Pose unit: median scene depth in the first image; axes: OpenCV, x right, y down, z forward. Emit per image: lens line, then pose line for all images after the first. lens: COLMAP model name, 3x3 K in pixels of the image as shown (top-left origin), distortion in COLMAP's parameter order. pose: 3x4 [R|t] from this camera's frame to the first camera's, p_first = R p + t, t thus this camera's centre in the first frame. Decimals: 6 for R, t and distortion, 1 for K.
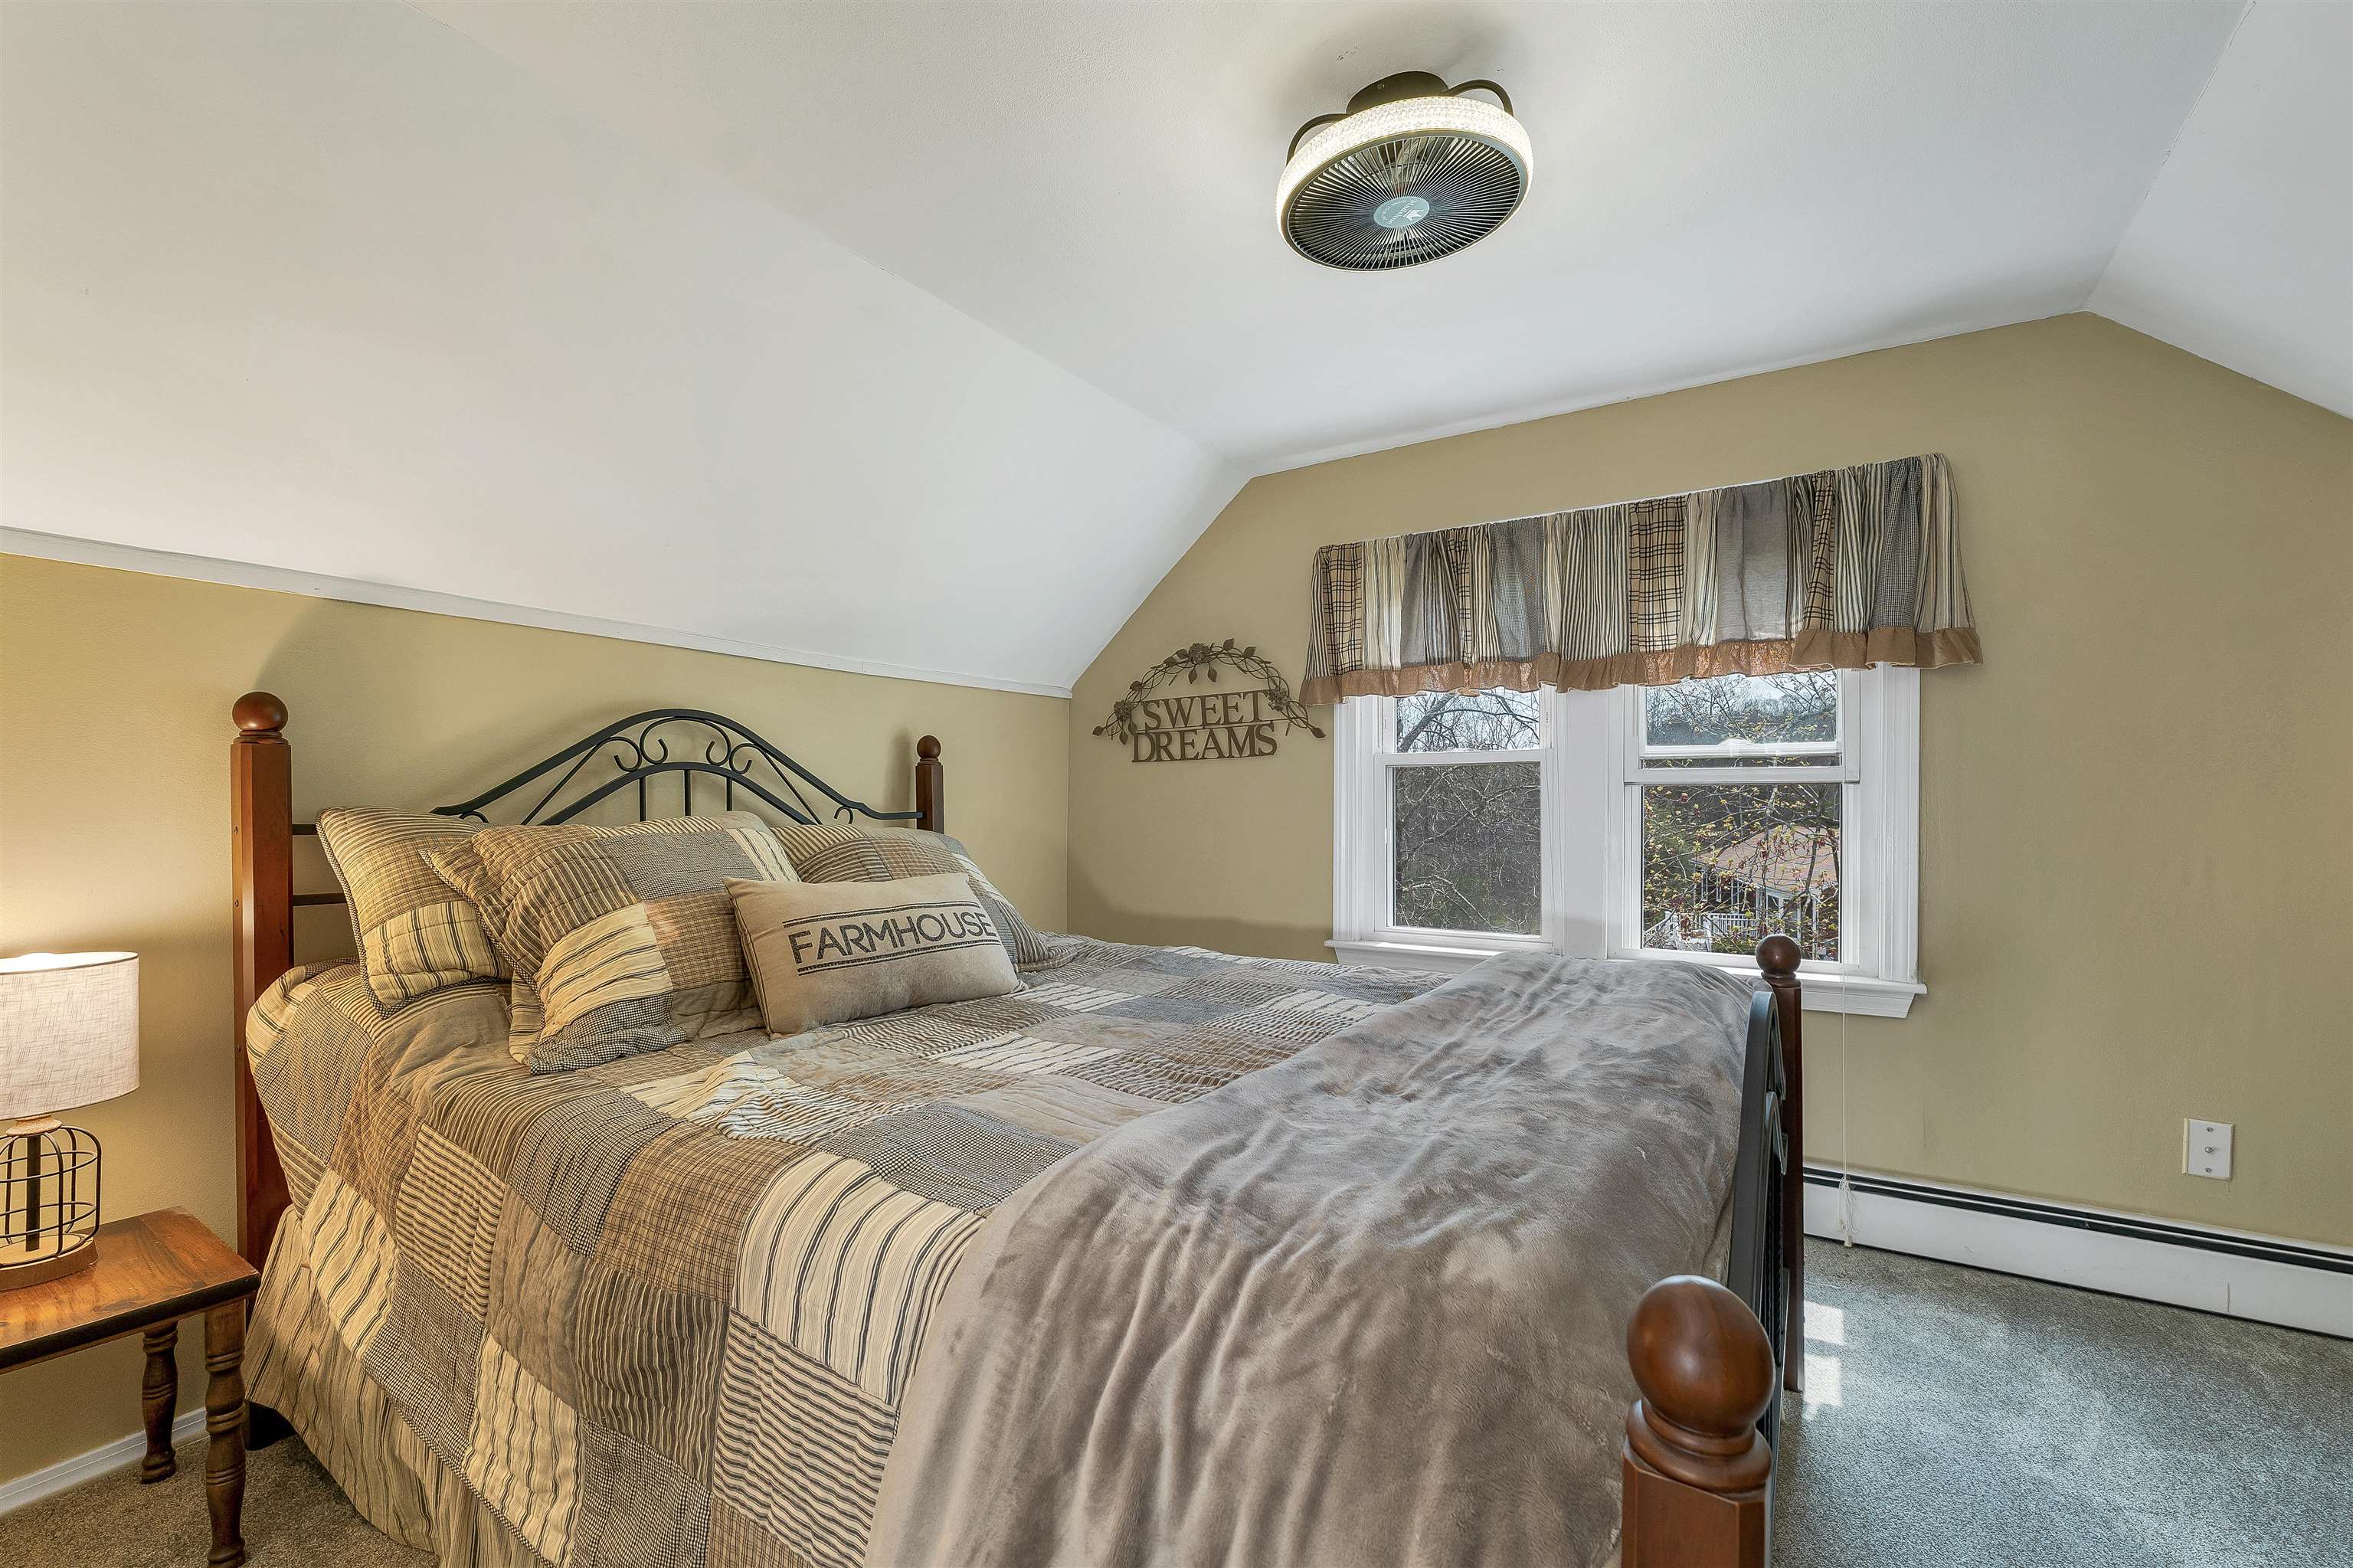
lens RADIAL K [[974.5, 0, 1175.7], [0, 974.5, 788.6], [0, 0, 1]] dist [0.000777, 0.000142]
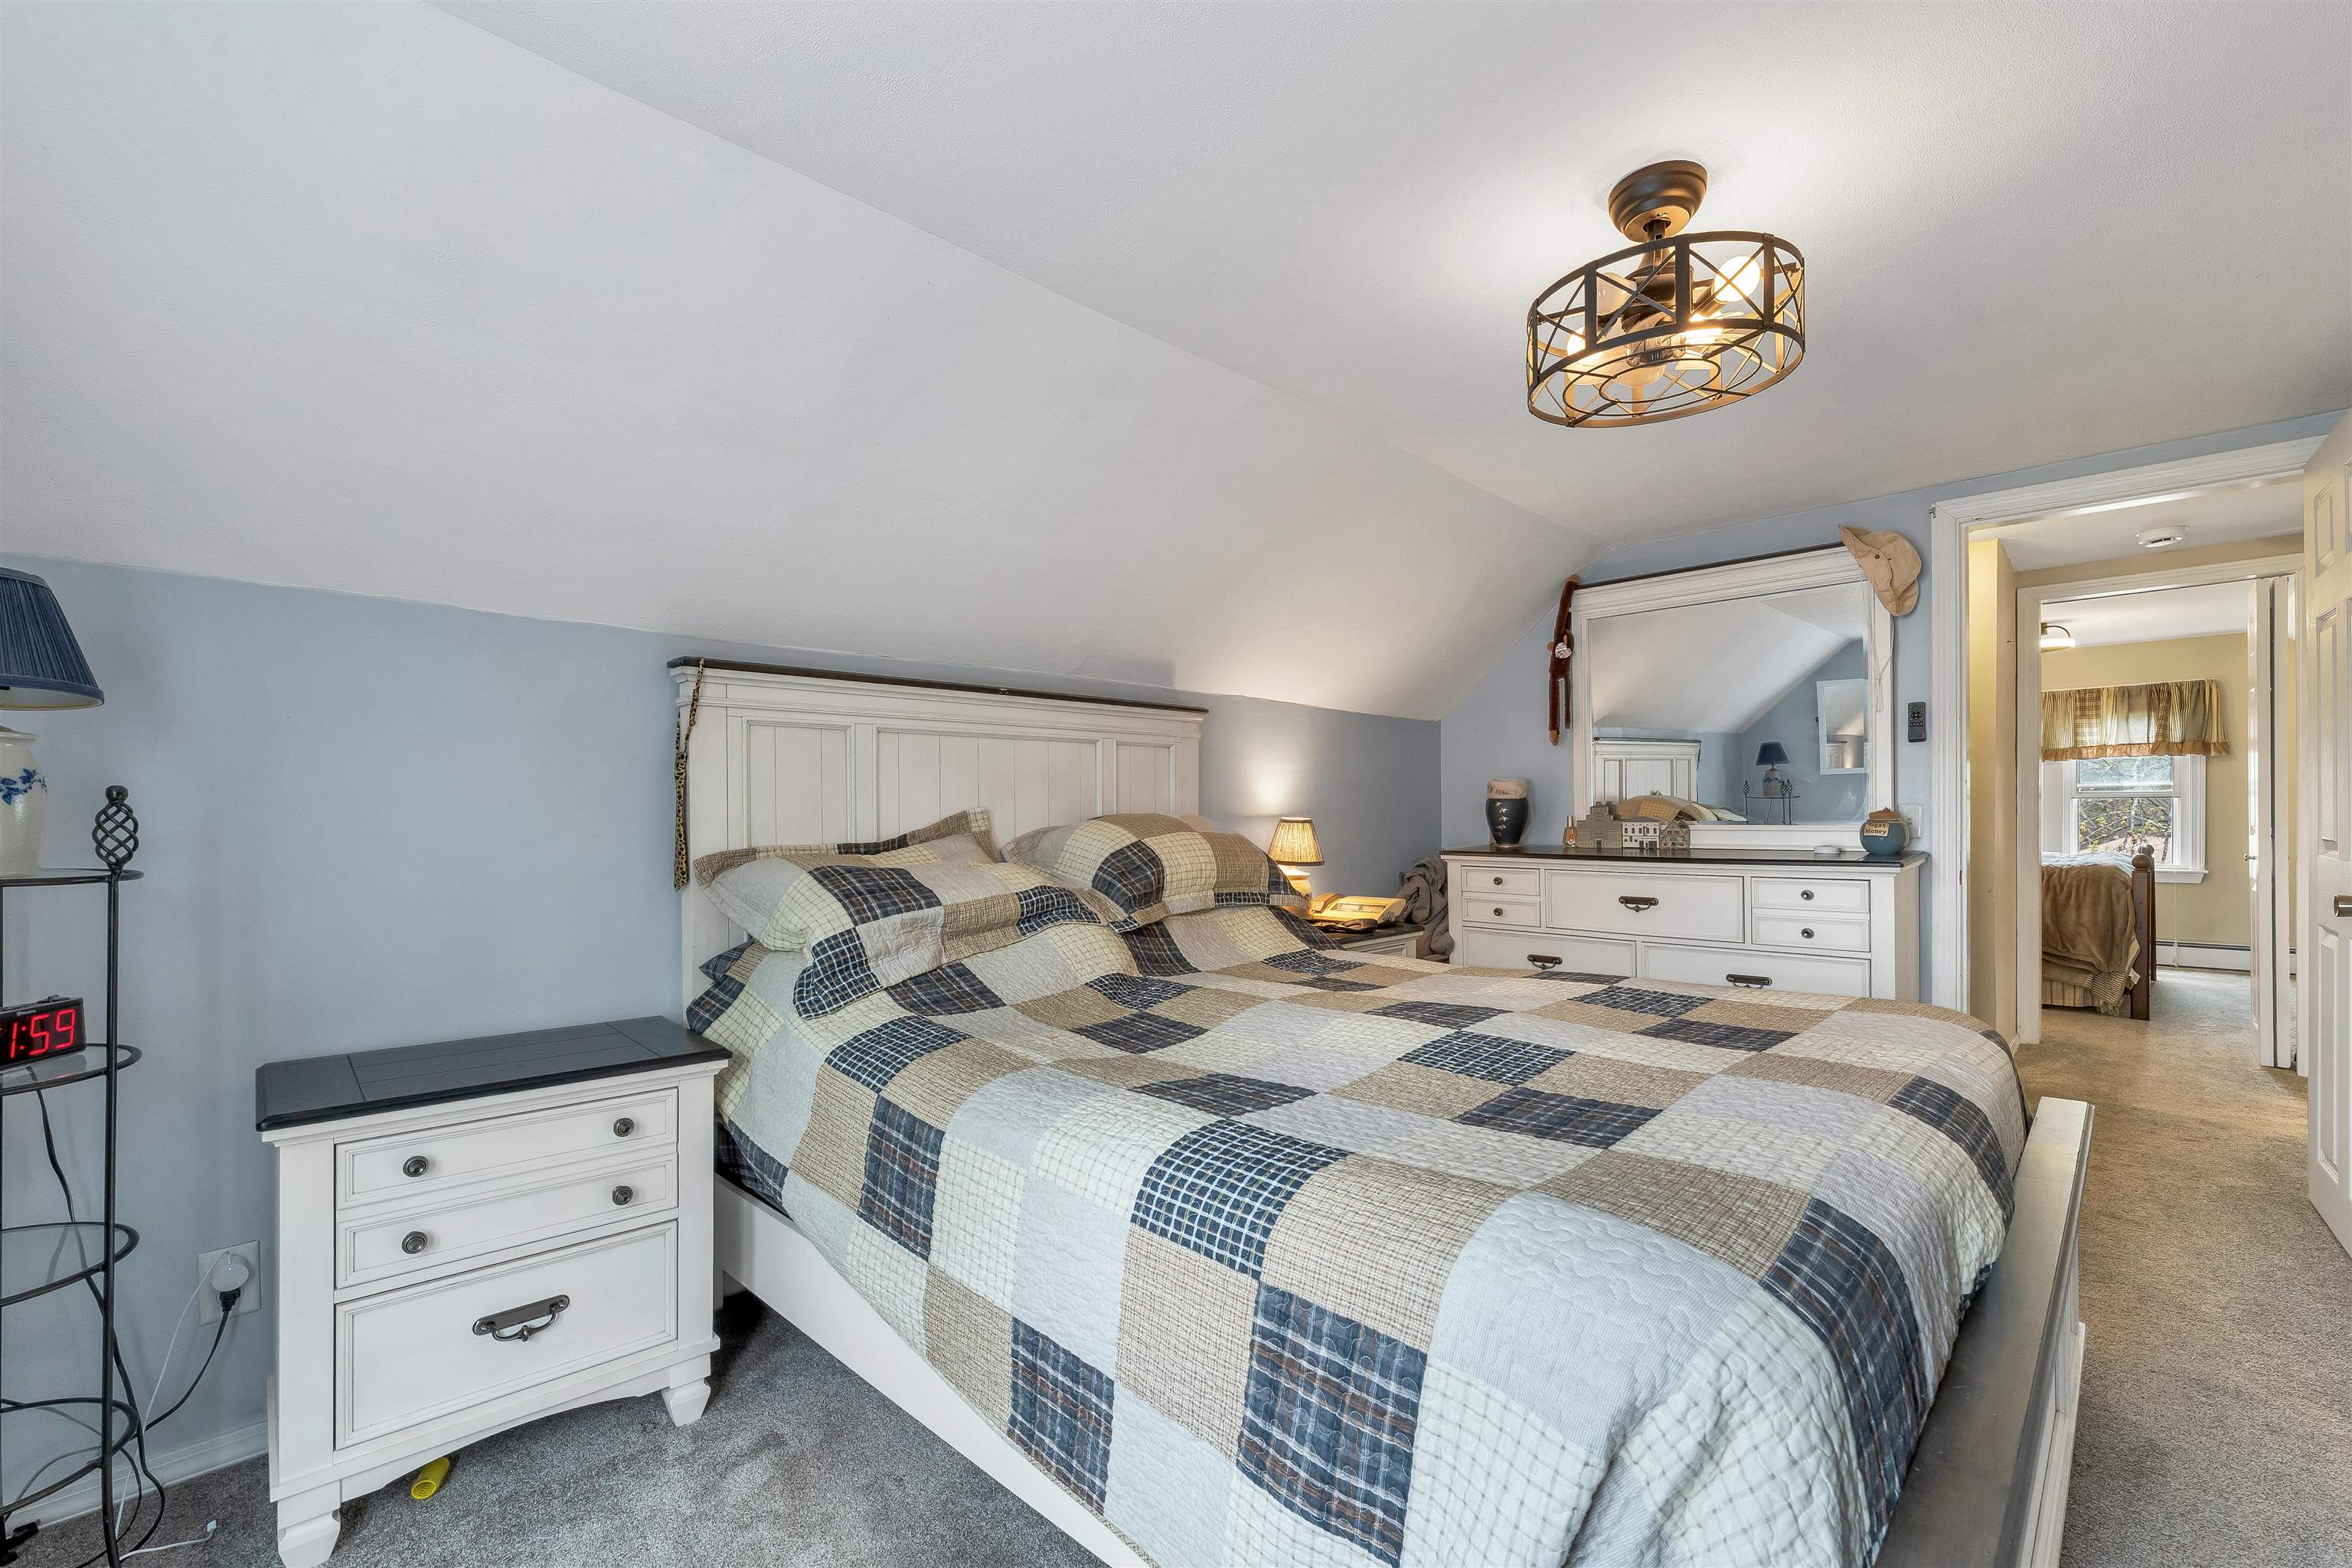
lens RADIAL K [[974.1, 0, 1172.0], [0, 974.1, 806.7], [0, 0, 1]] dist [0.000777, 0.000142]
pose [[0.975267, -0.003581, -0.221002, -1.412933], [0.004000, 0.999991, 0.001447, 0.006089], [0.220995, -0.002295, 0.975272, -2.231846]]
